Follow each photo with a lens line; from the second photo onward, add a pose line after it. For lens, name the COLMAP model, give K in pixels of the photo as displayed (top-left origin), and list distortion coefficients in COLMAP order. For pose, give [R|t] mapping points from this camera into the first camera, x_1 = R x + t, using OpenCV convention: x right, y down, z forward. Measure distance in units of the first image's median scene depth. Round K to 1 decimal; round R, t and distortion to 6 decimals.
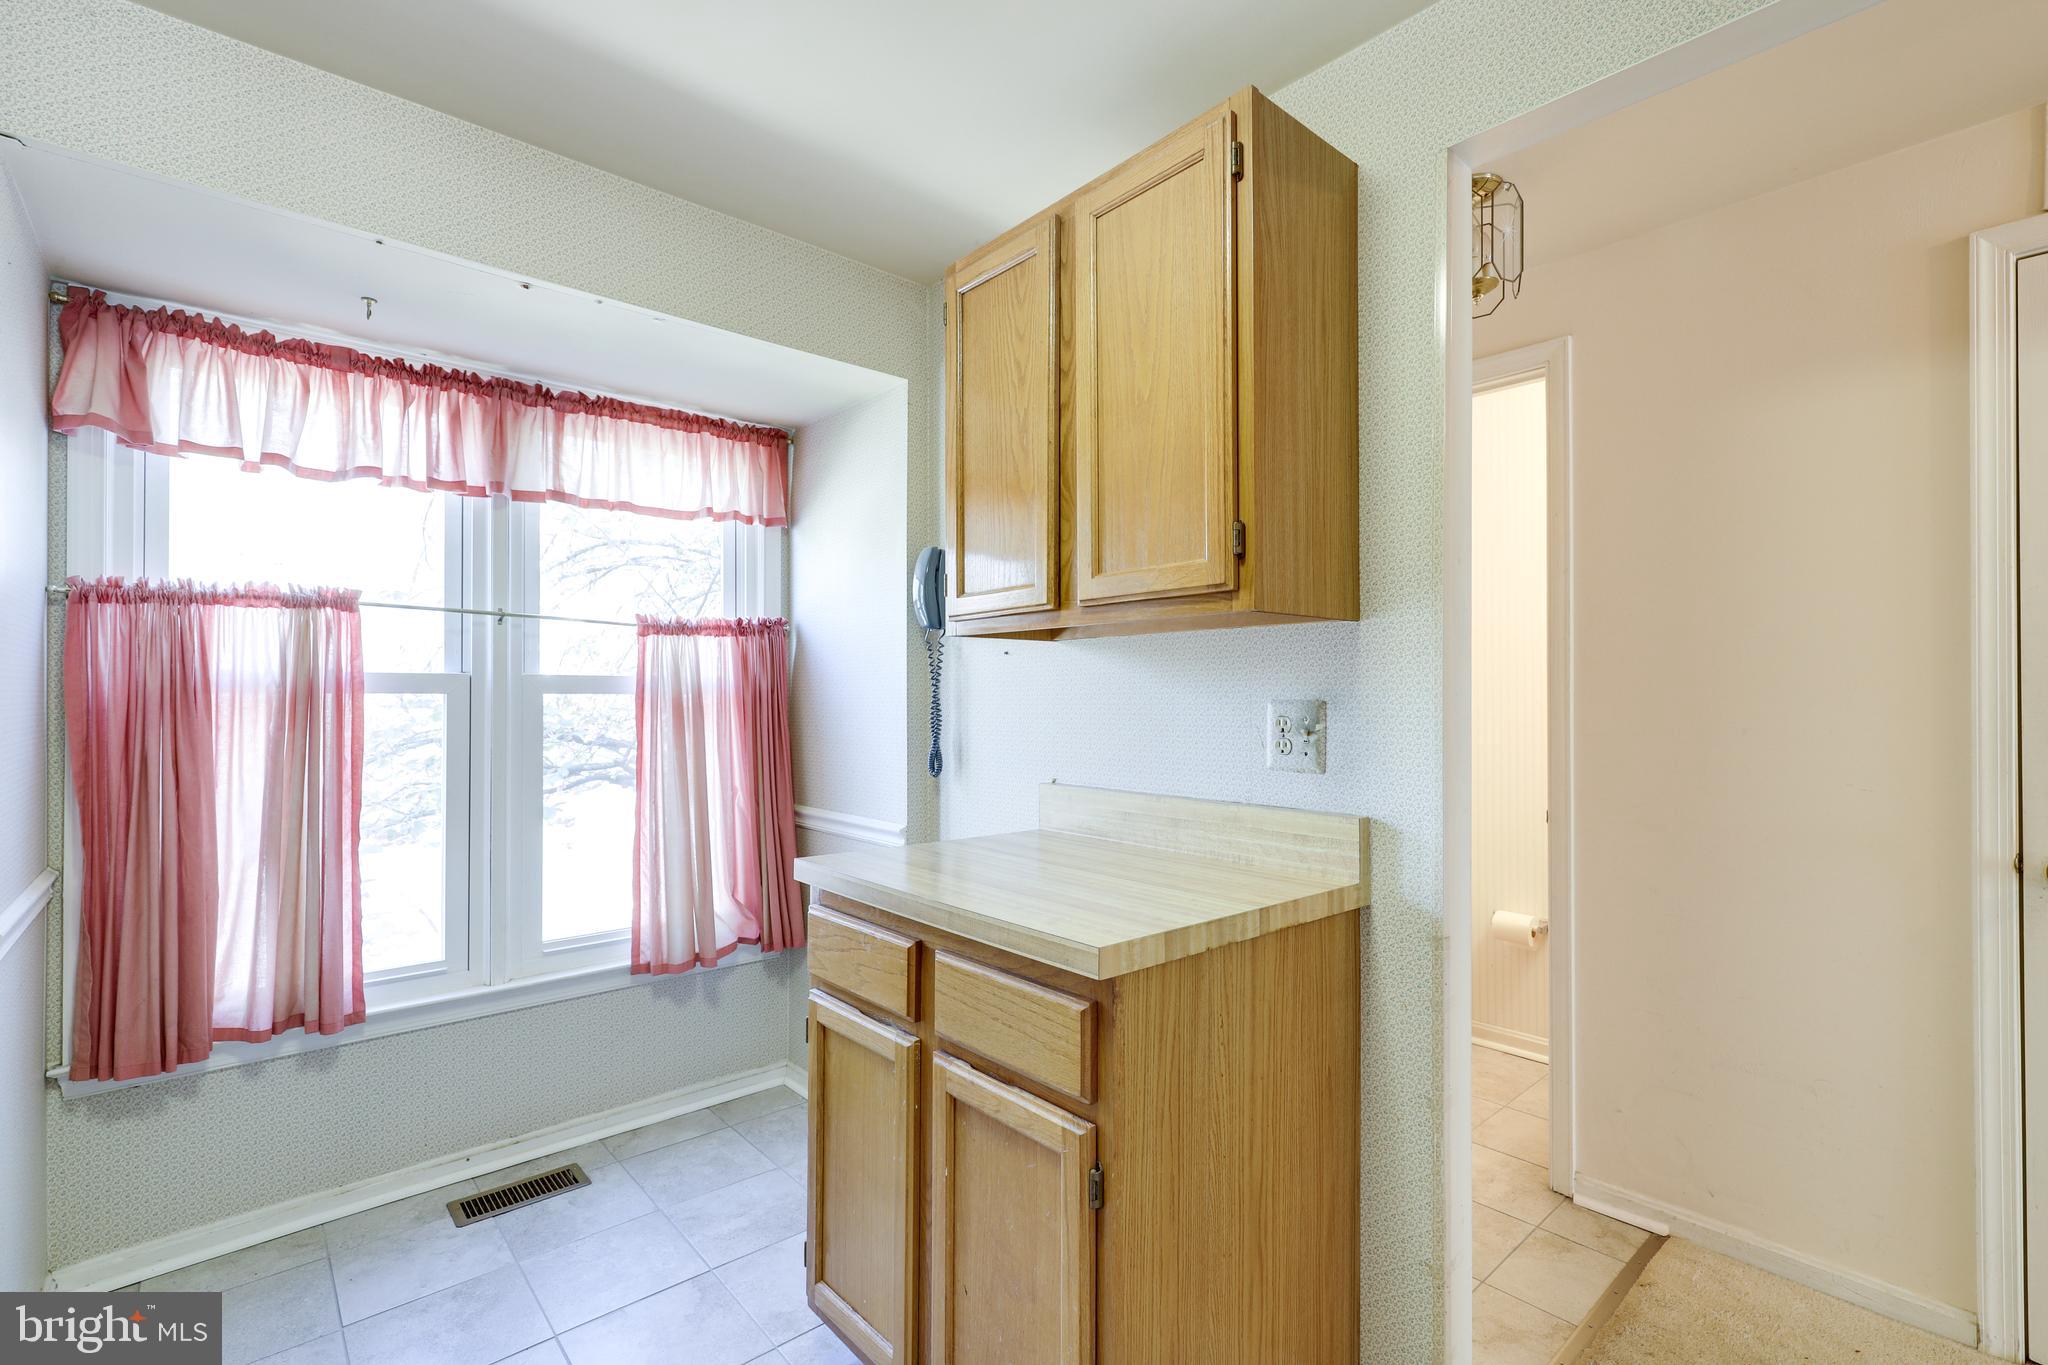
lens RADIAL K [[927.7, 0, 1018.9], [0, 927.7, 687.2], [0, 0, 1]] dist [0.003778, -0.000878]
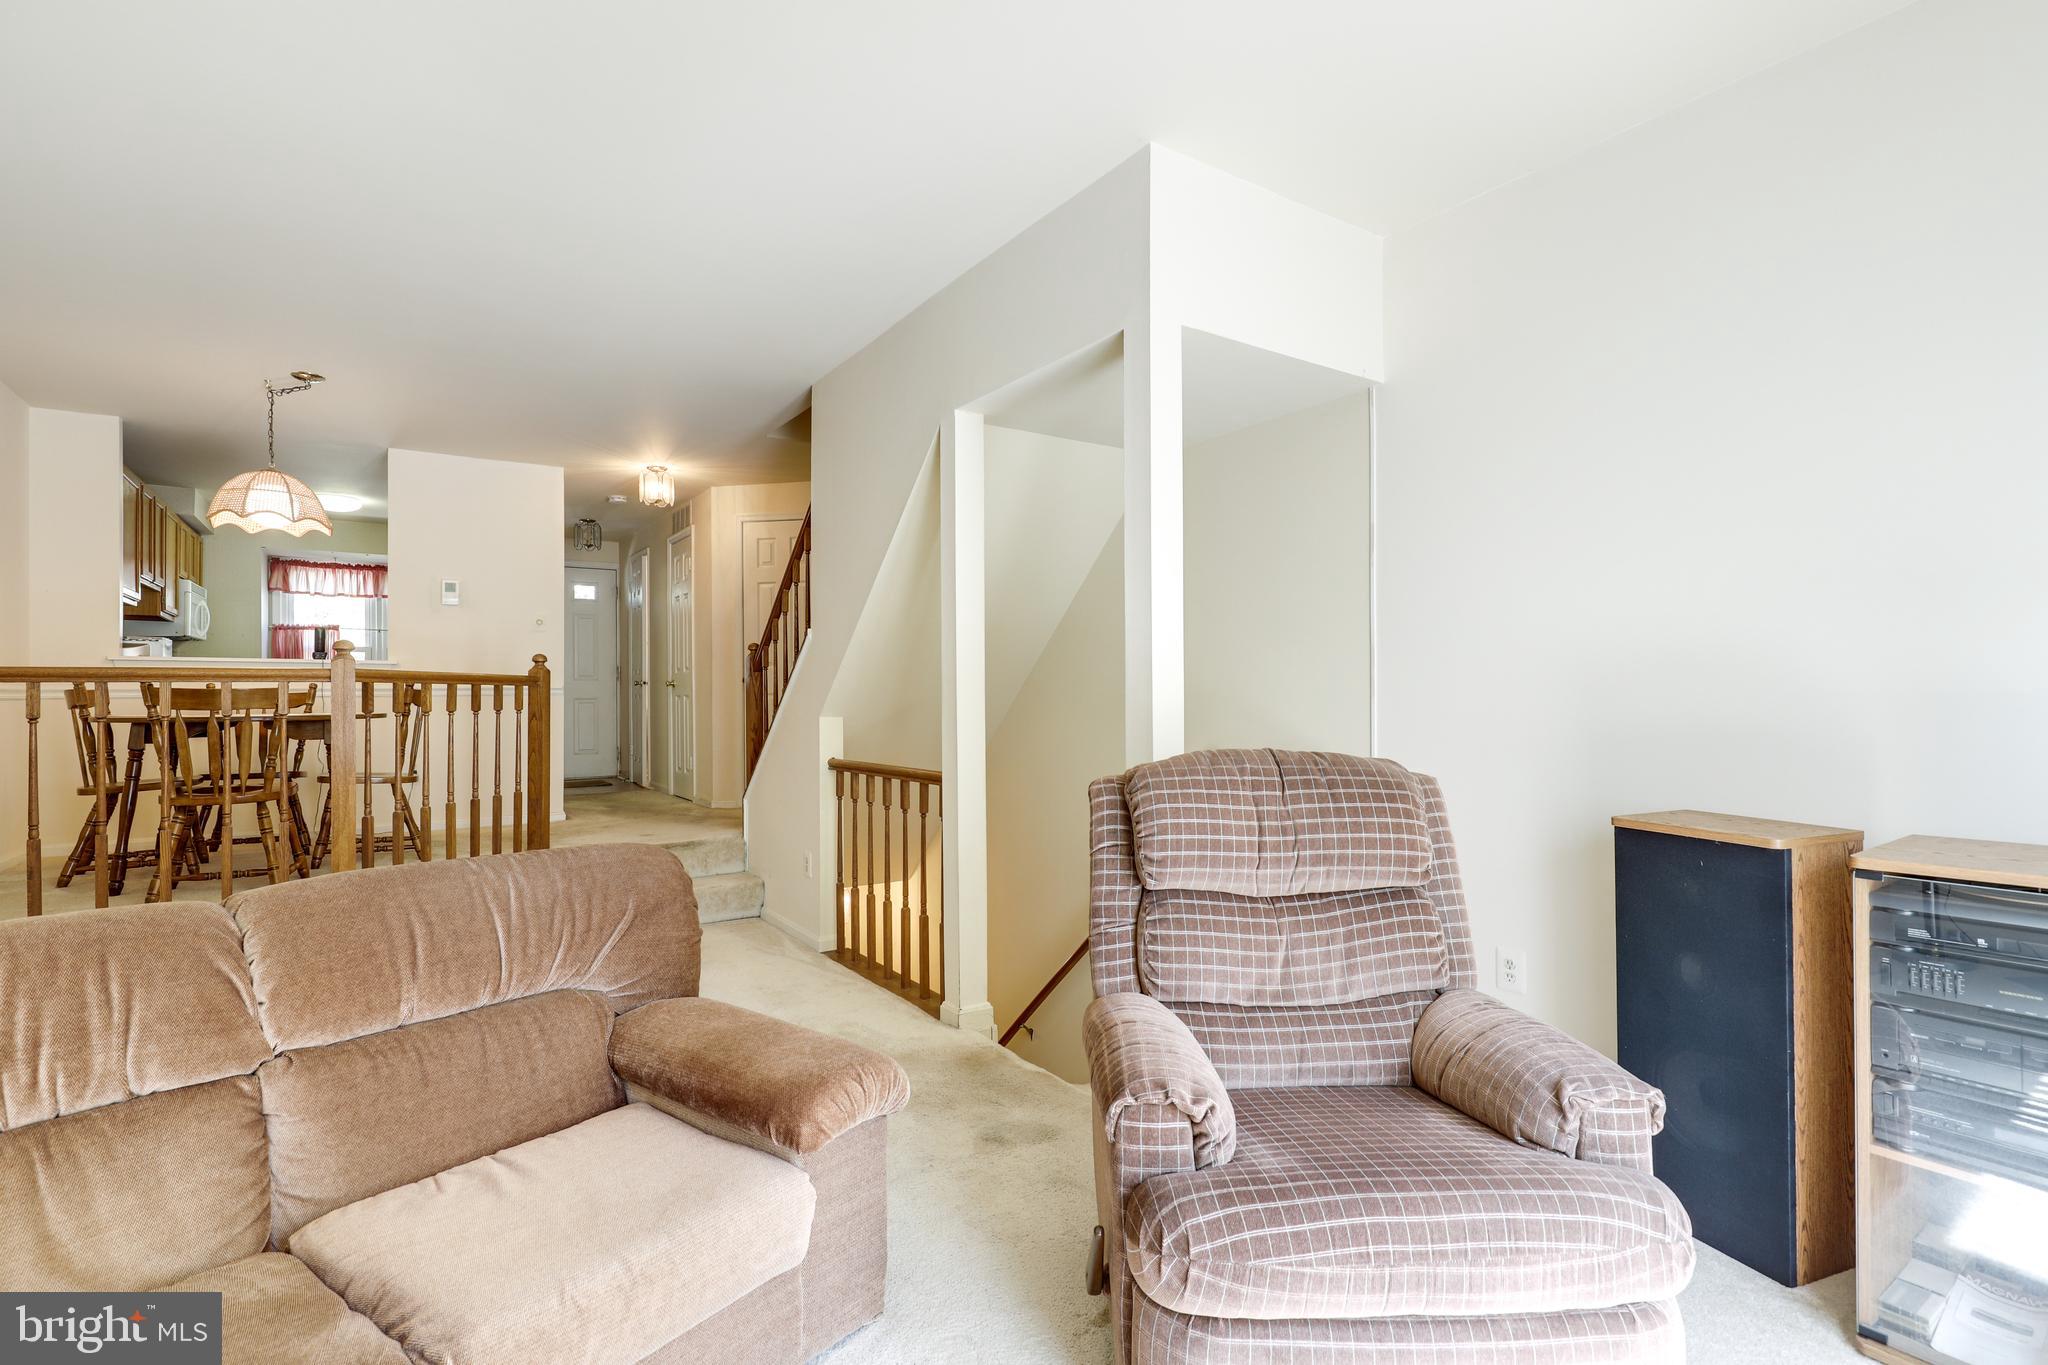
lens RADIAL K [[927.7, 0, 1006.8], [0, 927.7, 682.2], [0, 0, 1]] dist [0.003778, -0.000878]
pose [[0.988709, -0.003639, -0.149801, 2.905700], [0.004997, 0.999950, 0.008689, 0.129238], [0.149762, -0.009339, 0.988678, -2.680195]]
